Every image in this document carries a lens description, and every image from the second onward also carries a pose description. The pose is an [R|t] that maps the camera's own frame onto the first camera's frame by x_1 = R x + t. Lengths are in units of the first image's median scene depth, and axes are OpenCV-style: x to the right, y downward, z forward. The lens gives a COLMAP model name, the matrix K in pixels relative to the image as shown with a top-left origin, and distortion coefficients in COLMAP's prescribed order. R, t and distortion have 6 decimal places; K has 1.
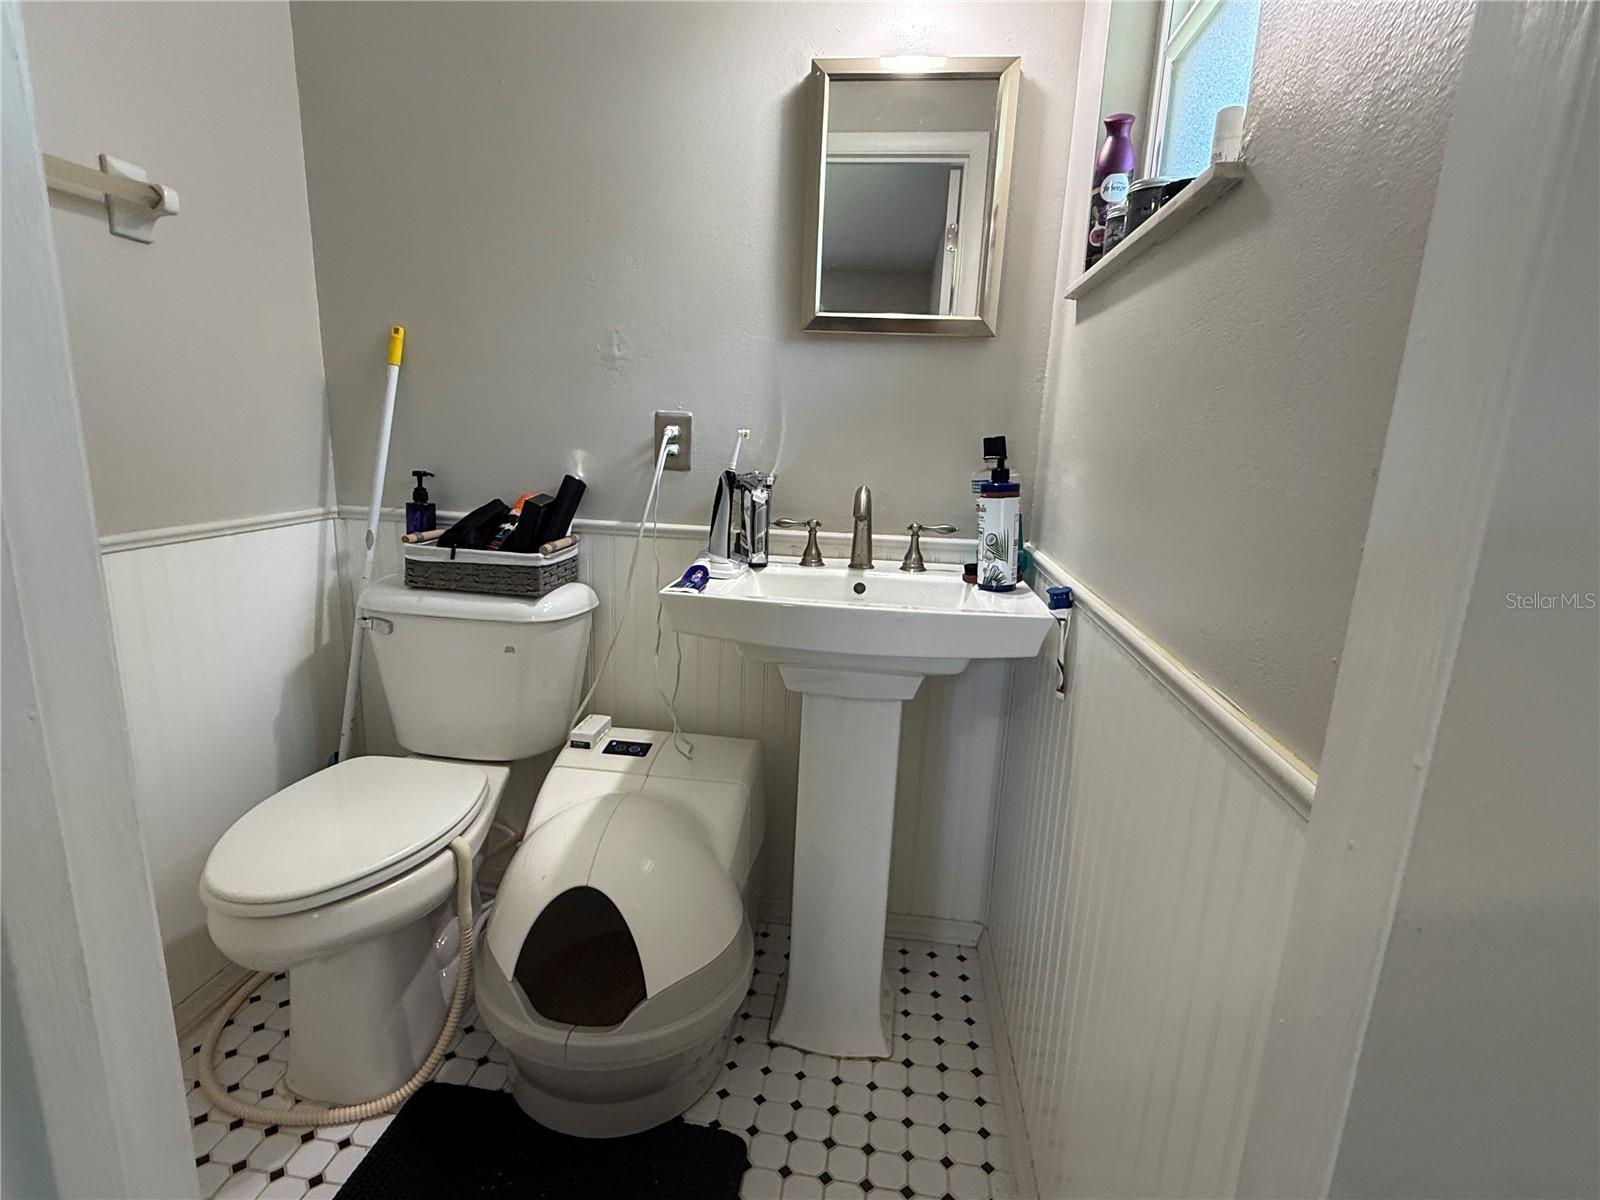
lens RADIAL K [[779.9, 0, 796.9], [0, 779.9, 601.4], [0, 0, 1]] dist [-0.003216, -0.000481]
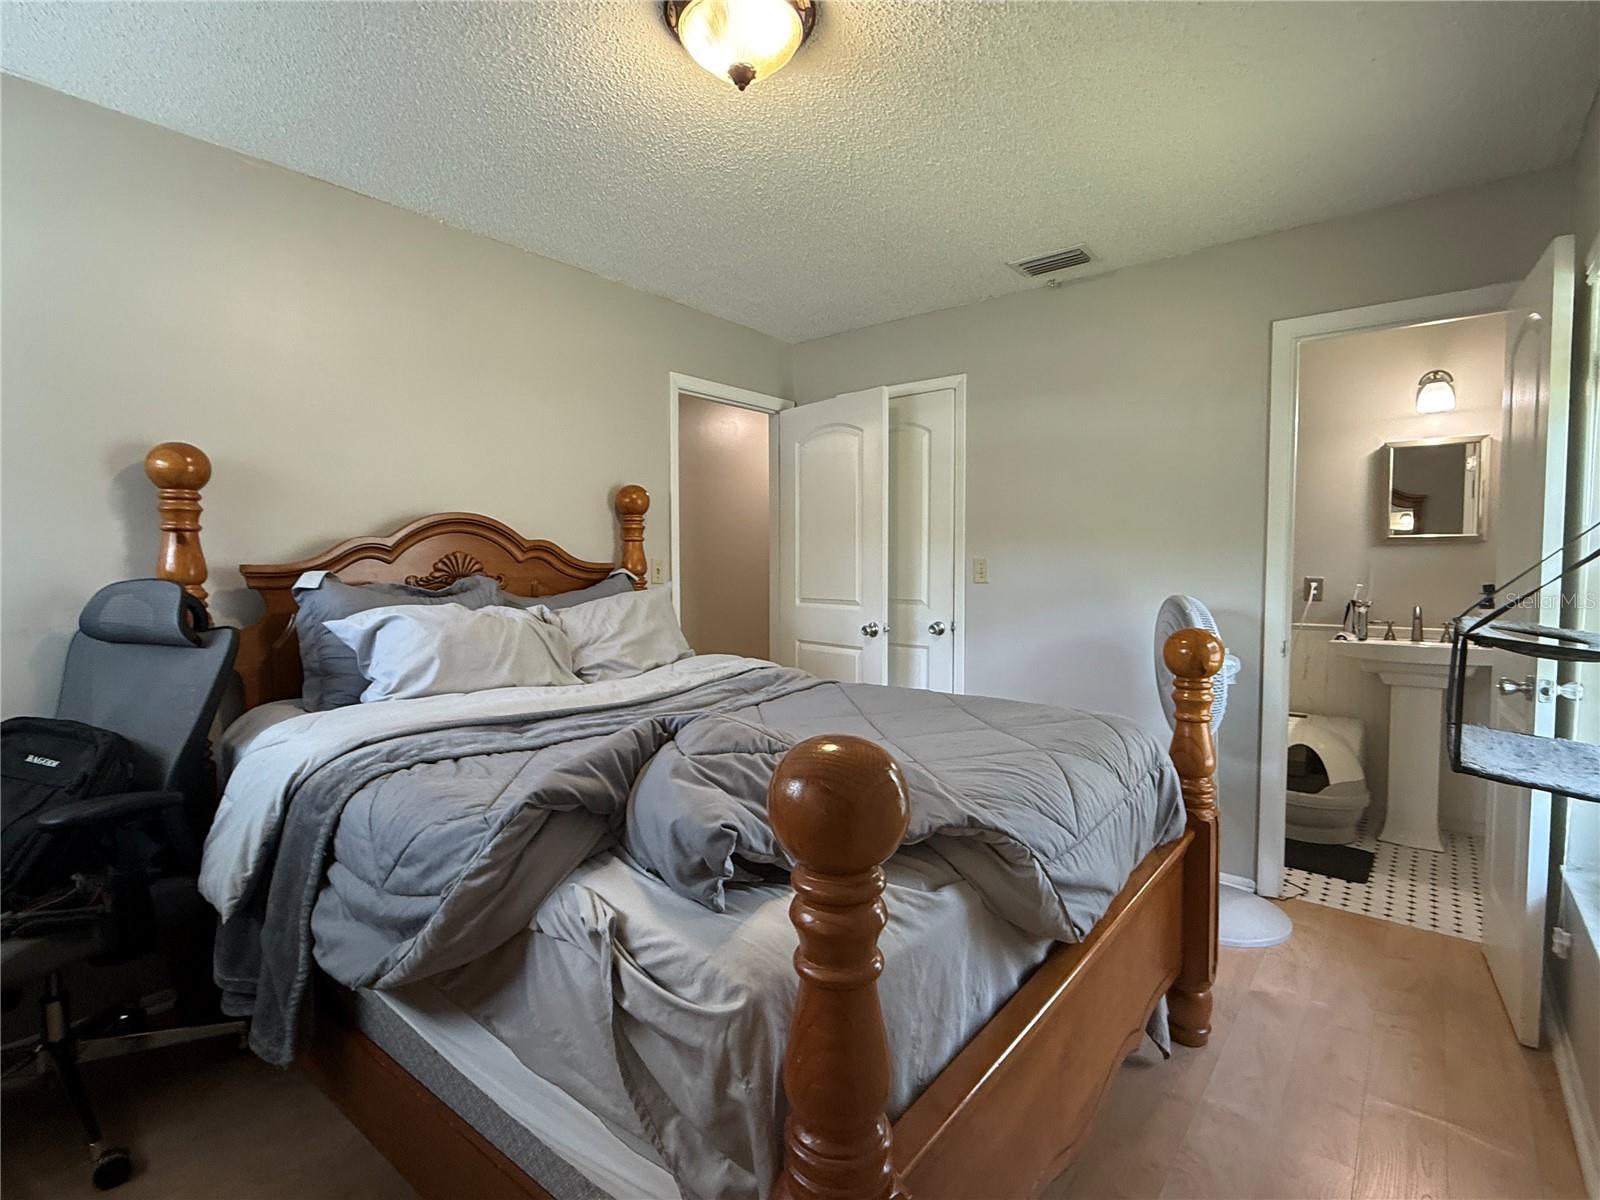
lens RADIAL K [[779.9, 0, 792.4], [0, 779.9, 591.2], [0, 0, 1]] dist [-0.003216, -0.000481]
pose [[0.848901, -0.014568, -0.528351, -0.280556], [-0.091347, 0.980534, -0.173804, 0.398529], [0.520598, 0.195806, 0.831046, -1.995788]]
